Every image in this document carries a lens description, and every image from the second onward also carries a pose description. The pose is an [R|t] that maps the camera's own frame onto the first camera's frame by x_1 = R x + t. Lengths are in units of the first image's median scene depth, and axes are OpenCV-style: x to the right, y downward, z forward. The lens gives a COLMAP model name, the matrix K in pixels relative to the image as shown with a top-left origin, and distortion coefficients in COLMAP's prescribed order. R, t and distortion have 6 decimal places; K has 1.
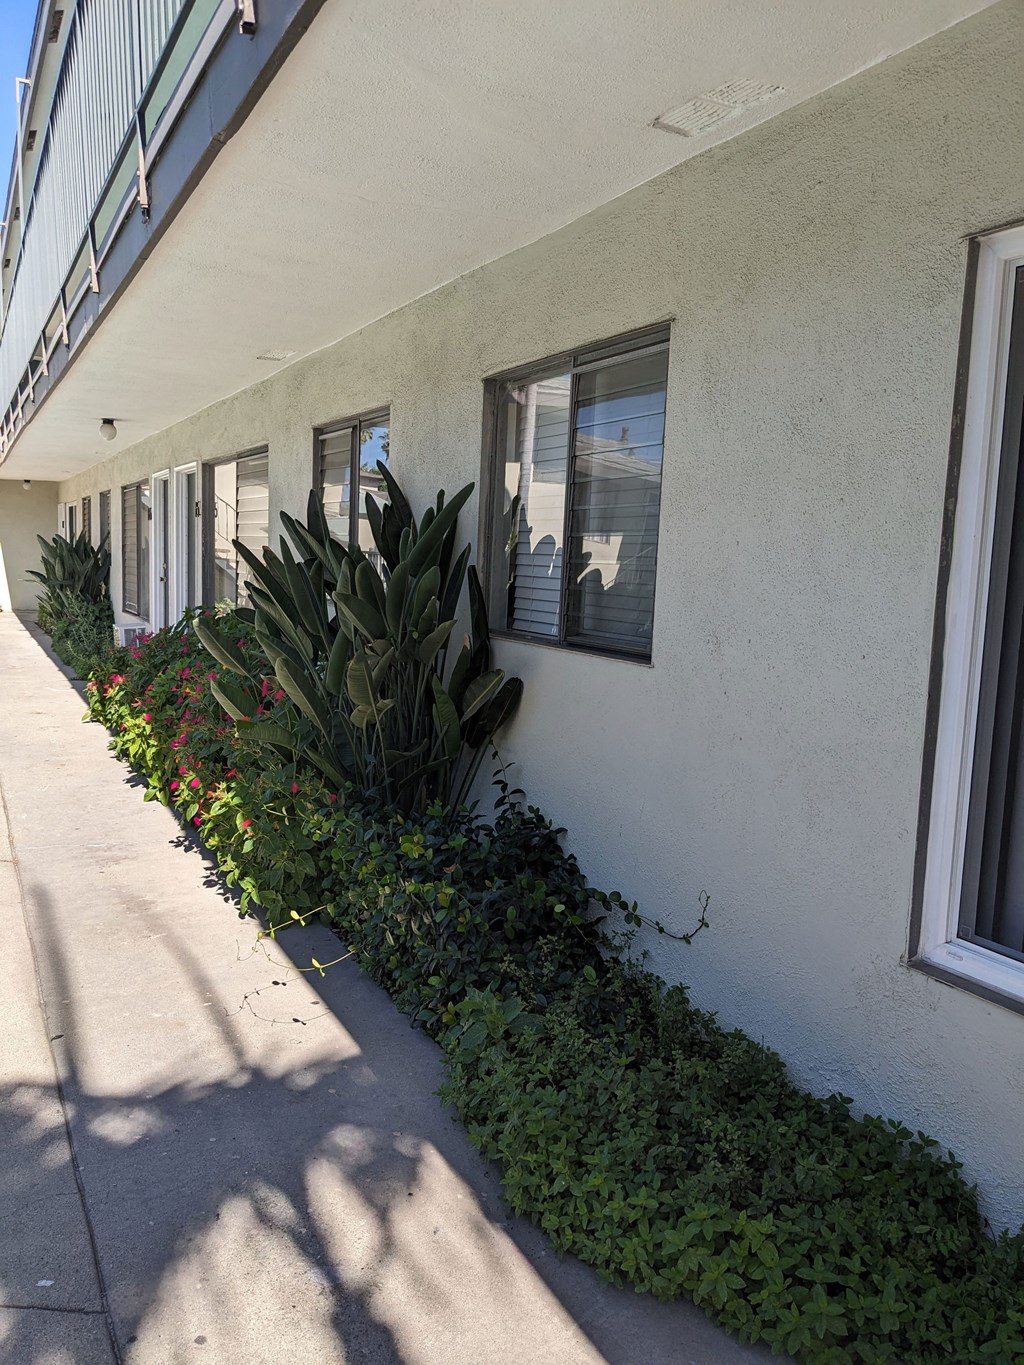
lens RADIAL K [[1067.4, 0, 498.4], [0, 1067.4, 681.3], [0, 0, 1]] dist [0.012583, 0.002313]
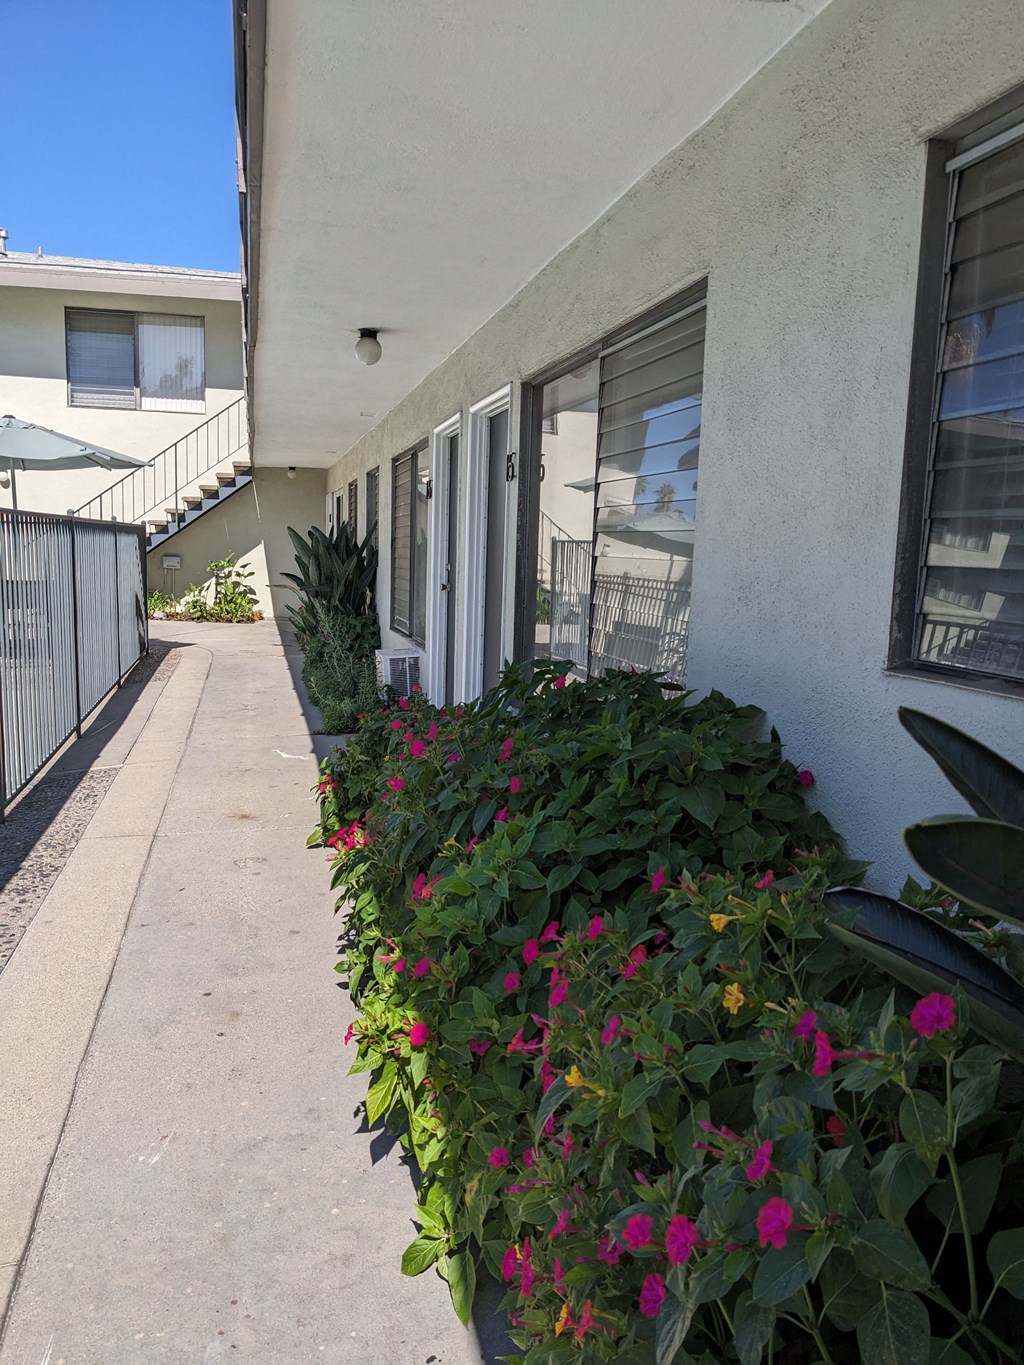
lens RADIAL K [[1069.9, 0, 512.0], [0, 1069.9, 682.5], [0, 0, 1]] dist [0.109559, -0.143293]
pose [[0.973082, 0.023006, -0.229308, -0.100491], [-0.022879, 0.999733, 0.003214, -0.033024], [0.229321, 0.002119, 0.973349, 0.303129]]
